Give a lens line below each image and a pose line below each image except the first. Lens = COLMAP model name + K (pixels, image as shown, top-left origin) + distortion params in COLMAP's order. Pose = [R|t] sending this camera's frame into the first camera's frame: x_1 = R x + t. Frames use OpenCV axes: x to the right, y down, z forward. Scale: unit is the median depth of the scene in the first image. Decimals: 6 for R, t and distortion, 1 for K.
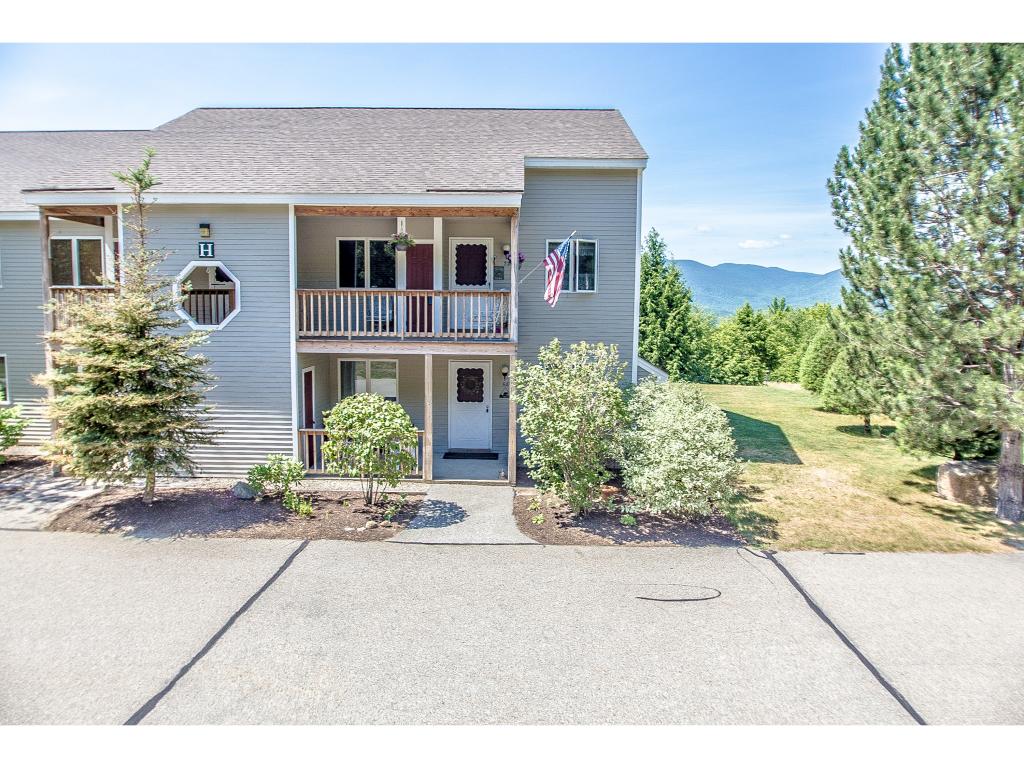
lens RADIAL K [[675.4, 0, 511.0], [0, 675.4, 381.0], [0, 0, 1]] dist [-0.040735, -0.000152]
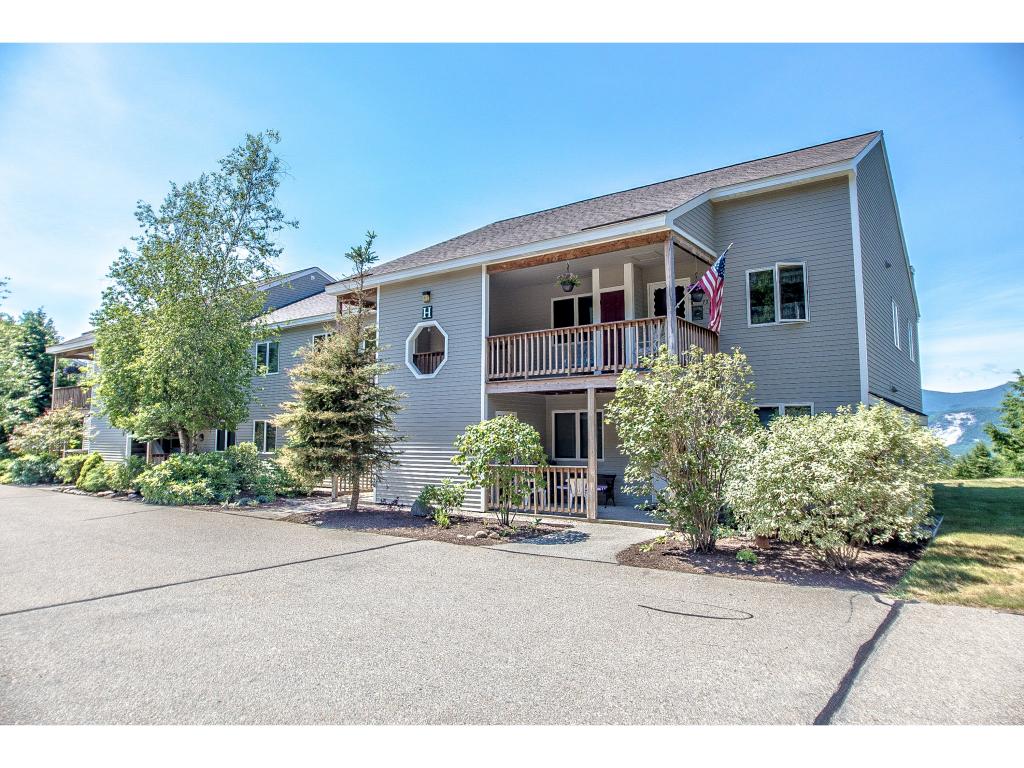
lens RADIAL K [[675.4, 0, 509.2], [0, 675.4, 383.2], [0, 0, 1]] dist [-0.040735, -0.000152]
pose [[0.810259, -0.062316, -0.582750, 0.364475], [-0.054448, 0.982027, -0.180718, 0.141045], [0.583538, 0.178158, 0.792303, 0.140881]]
